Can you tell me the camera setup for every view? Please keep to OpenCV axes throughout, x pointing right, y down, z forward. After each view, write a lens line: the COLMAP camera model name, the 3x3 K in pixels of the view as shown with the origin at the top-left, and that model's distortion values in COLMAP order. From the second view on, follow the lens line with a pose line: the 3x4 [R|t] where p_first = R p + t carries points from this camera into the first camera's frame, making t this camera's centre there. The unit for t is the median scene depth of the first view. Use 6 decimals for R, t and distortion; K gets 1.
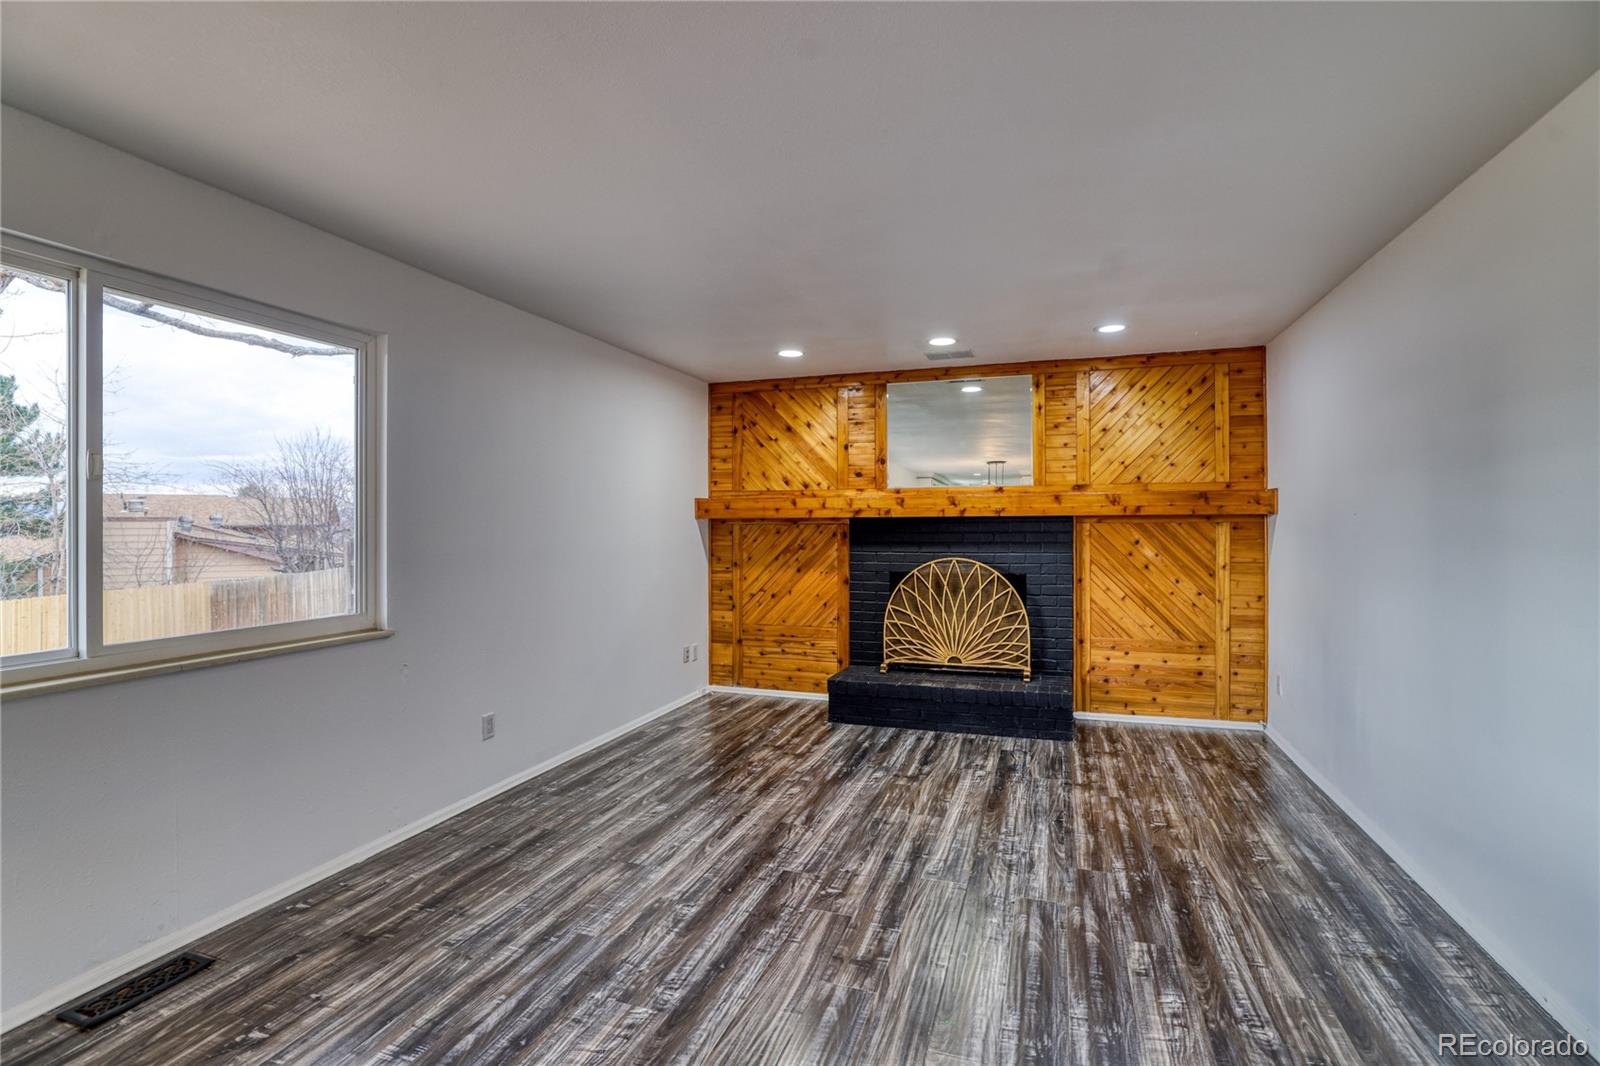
lens RADIAL K [[718.9, 0, 822.6], [0, 718.9, 522.1], [0, 0, 1]] dist [-0.031827, 0.005247]
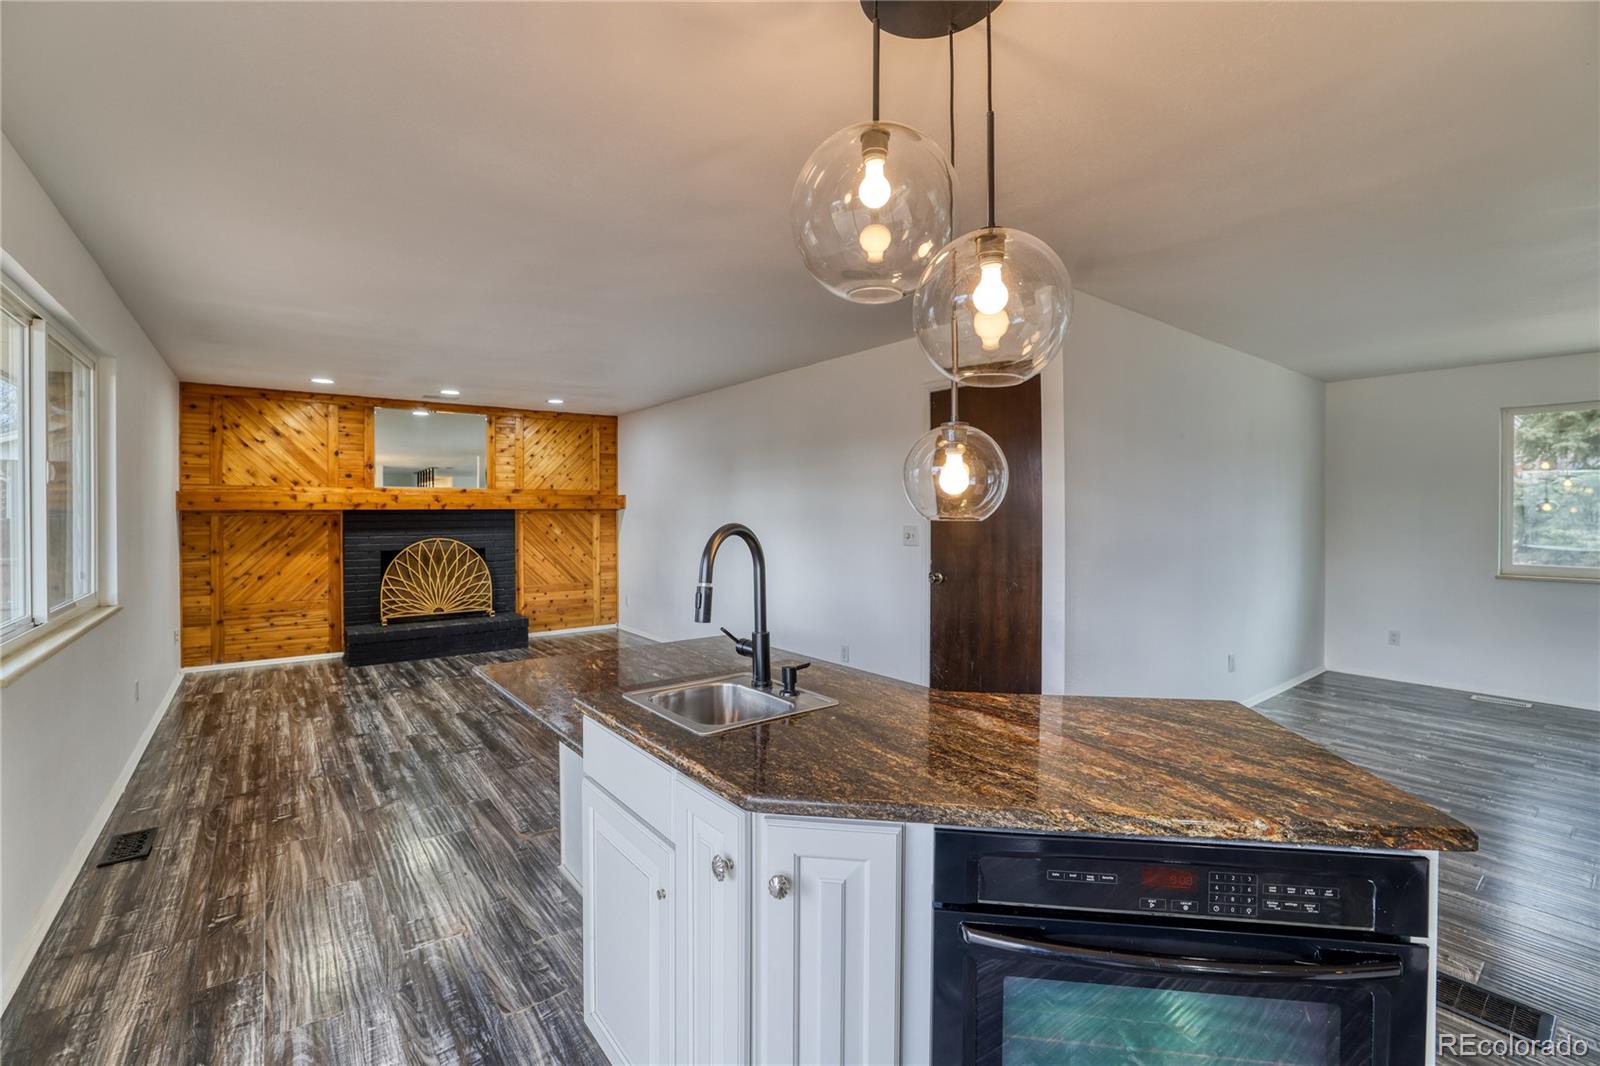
lens RADIAL K [[697.5, 0, 797.3], [0, 697.5, 513.3], [0, 0, 1]] dist [-0.034540, 0.007616]
pose [[0.566142, -0.002121, 0.824305, -0.574036], [-0.002170, 0.999989, 0.004064, -0.007666], [-0.824305, -0.004089, 0.566131, -0.383362]]
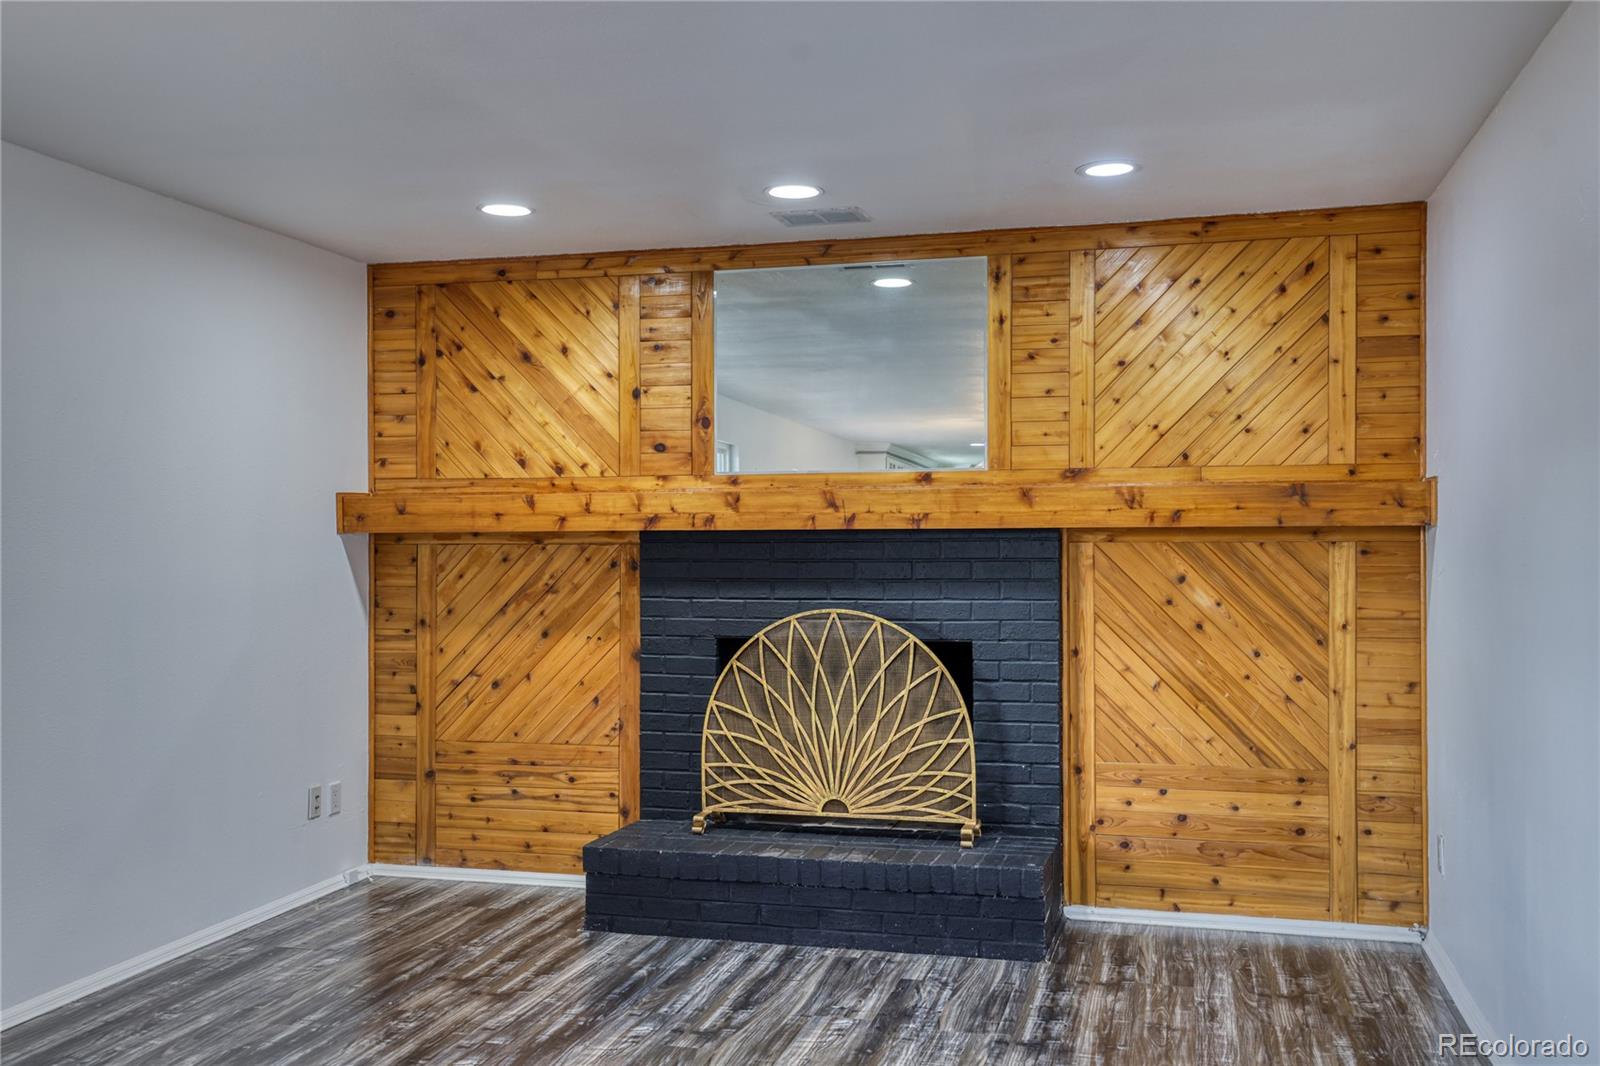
lens RADIAL K [[1430.9, 0, 795.4], [0, 1430.9, 545.0], [0, 0, 1]] dist [0.058222, 0.016112]
pose [[0.998424, 0.000645, 0.056108, 0.102680], [-0.000862, 0.999992, 0.003851, -0.000655], [-0.056105, -0.003893, 0.998417, -0.033979]]
